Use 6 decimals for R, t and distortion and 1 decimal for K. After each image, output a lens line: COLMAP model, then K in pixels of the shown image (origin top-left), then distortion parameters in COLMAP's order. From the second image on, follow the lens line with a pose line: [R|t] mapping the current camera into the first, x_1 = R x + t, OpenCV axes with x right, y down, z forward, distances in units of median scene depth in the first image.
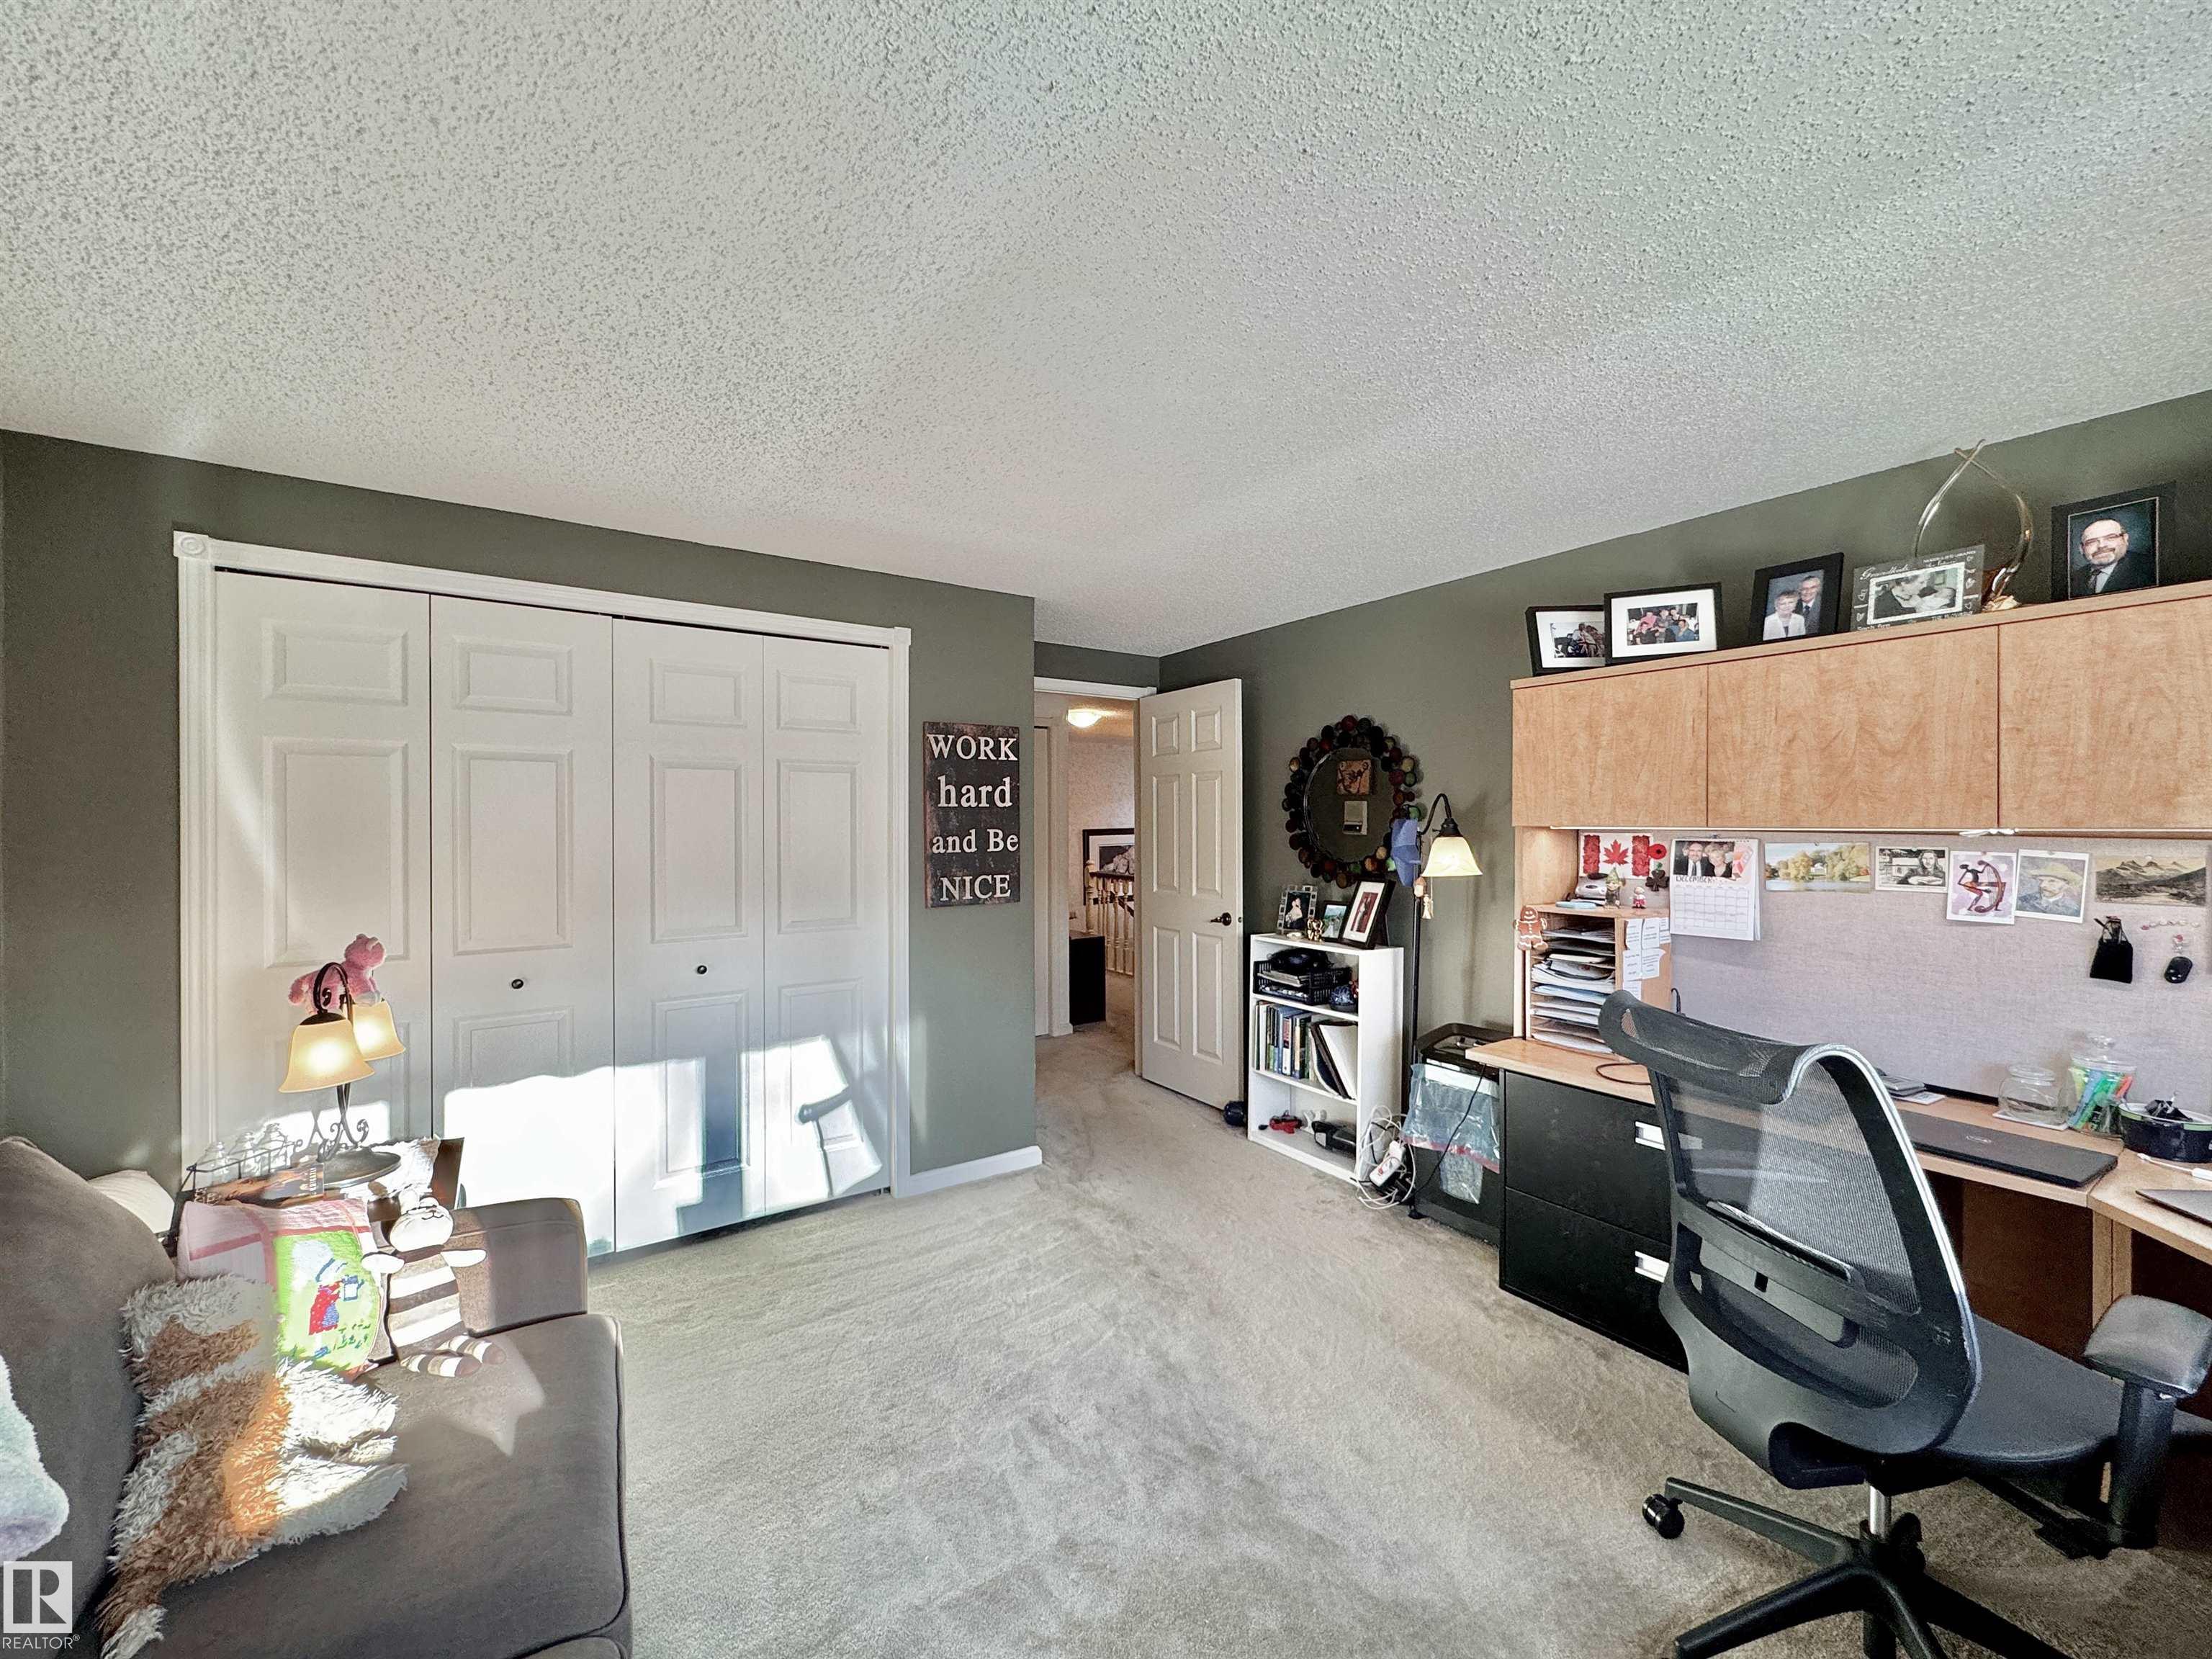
lens RADIAL K [[883.3, 0, 1104.2], [0, 883.3, 826.7], [0, 0, 1]] dist [-0.001149, -0.000112]
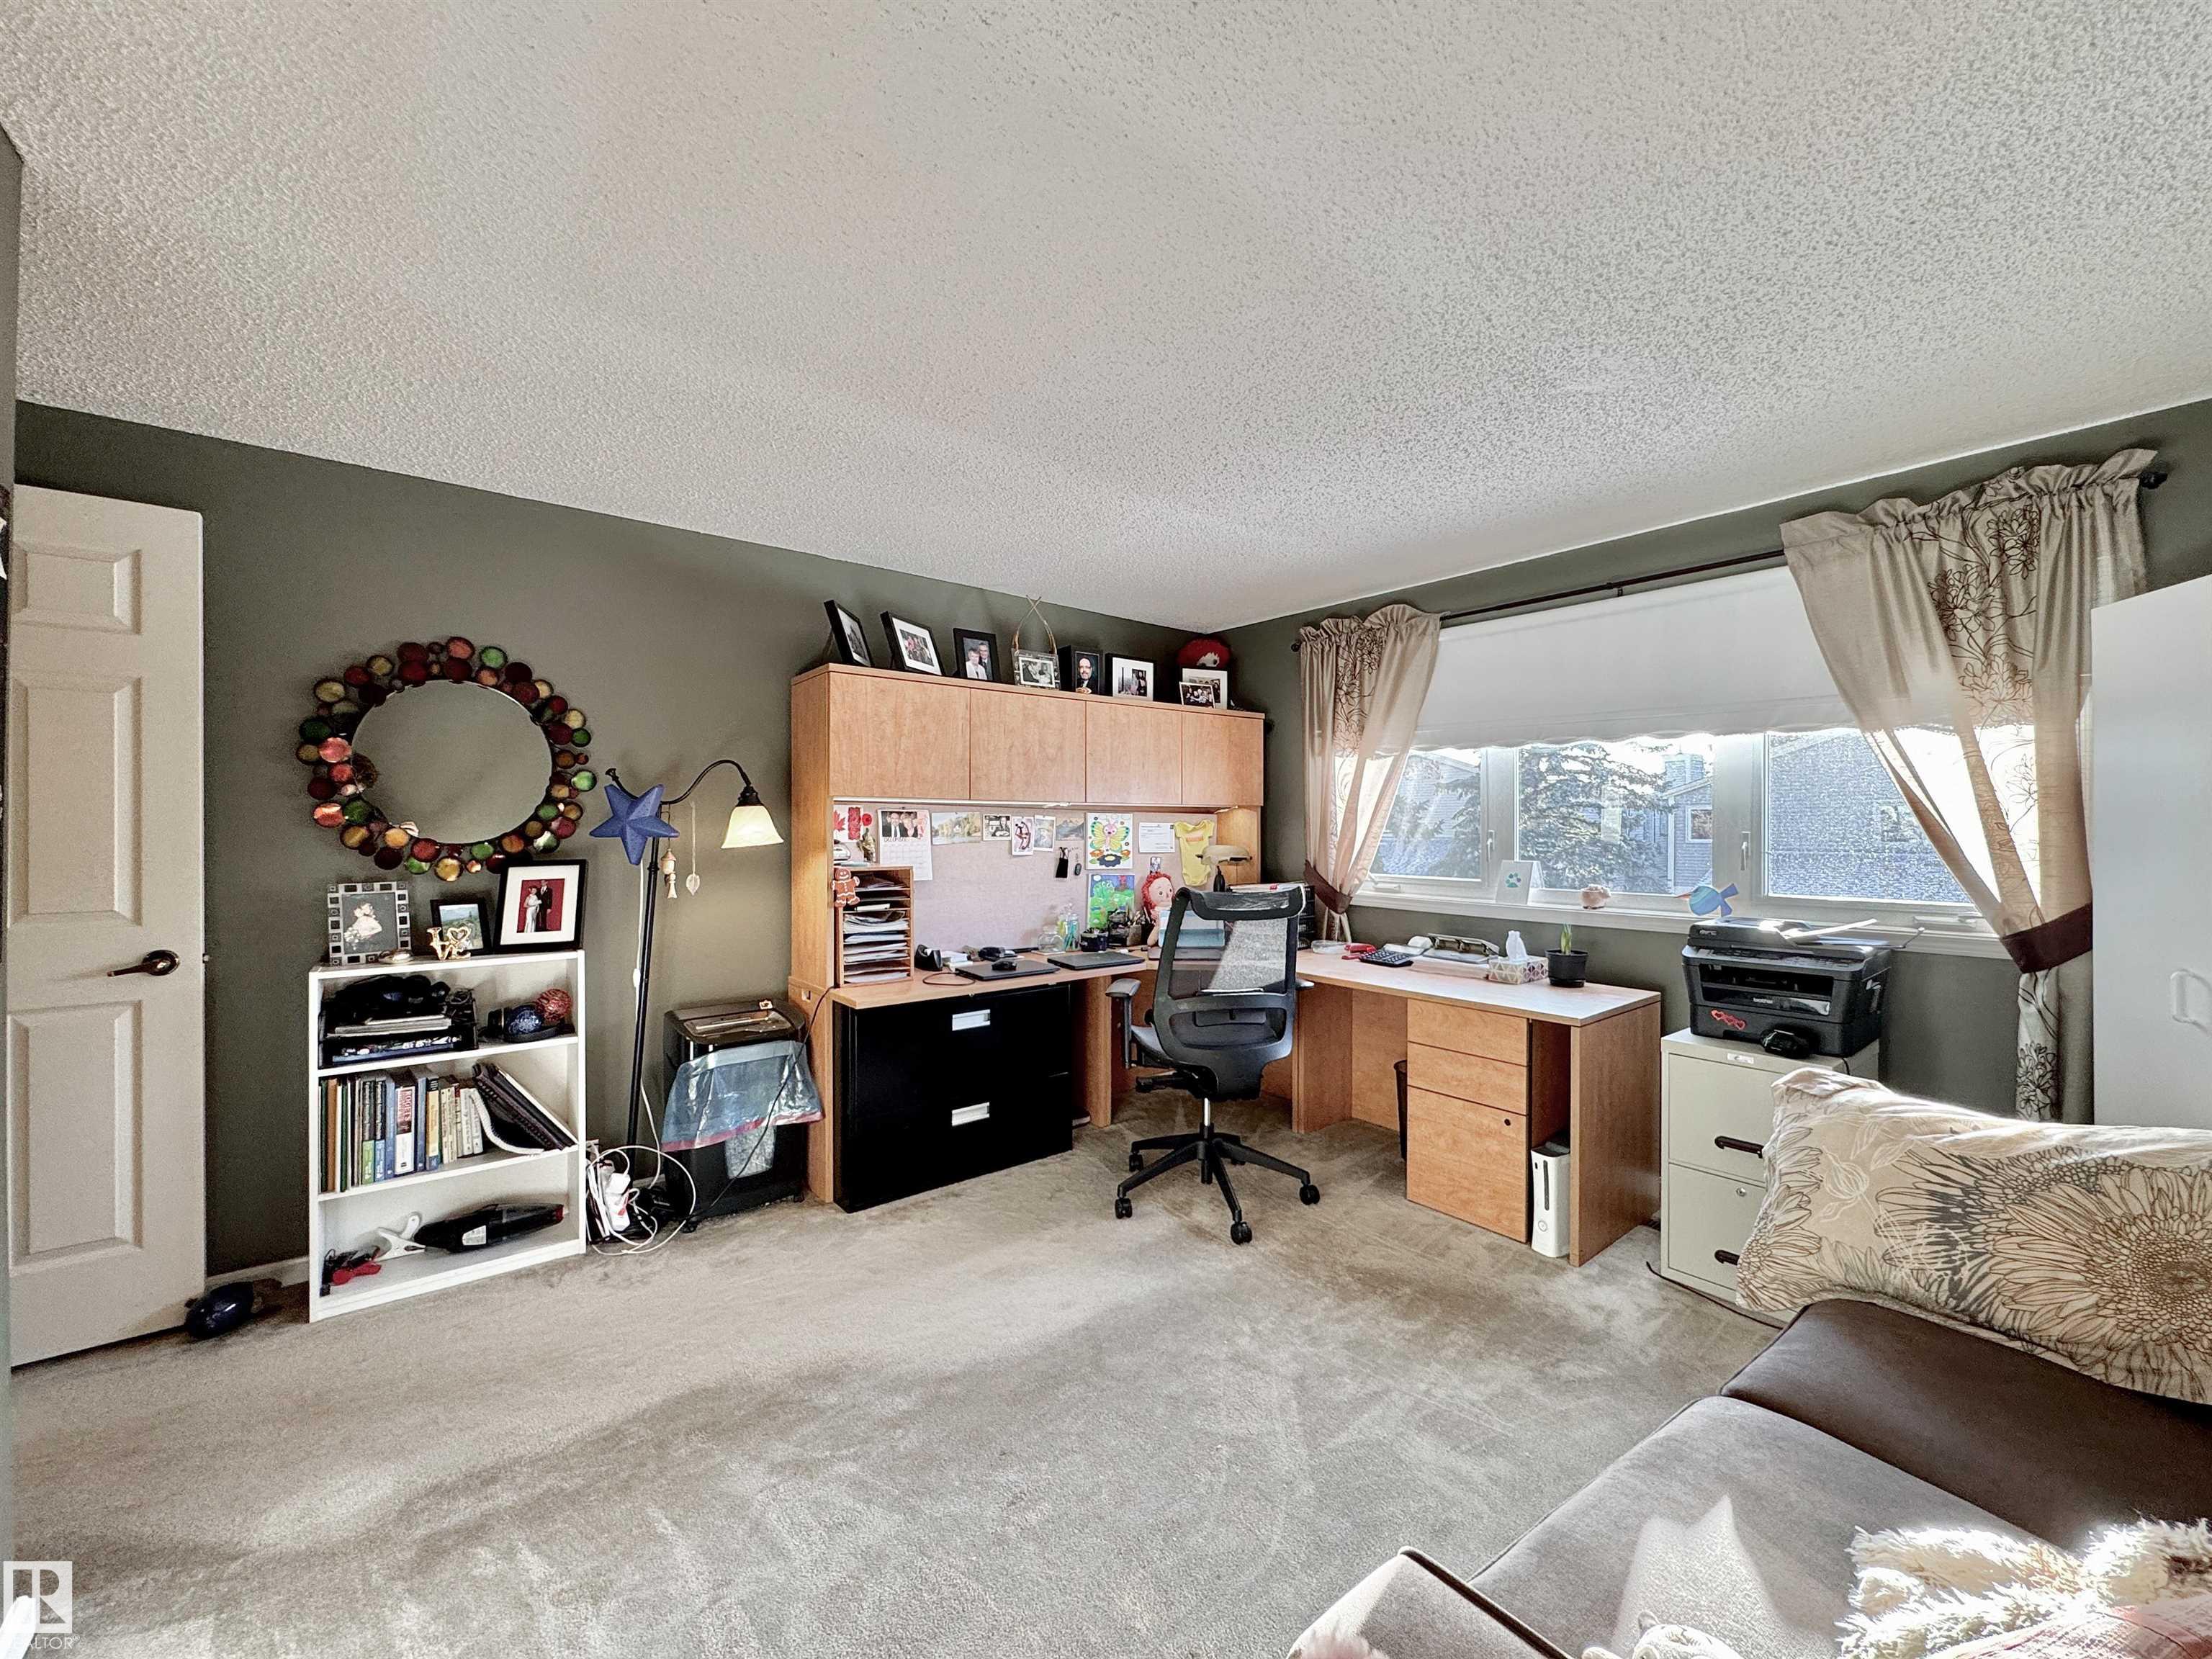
lens RADIAL K [[883.3, 0, 1104.2], [0, 883.3, 826.7], [0, 0, 1]] dist [-0.001149, -0.000112]
pose [[-0.079182, -0.000666, 0.996860, -0.753594], [0.000504, 1.000000, 0.000708, 0.042328], [-0.996860, 0.000558, -0.079181, 0.856263]]
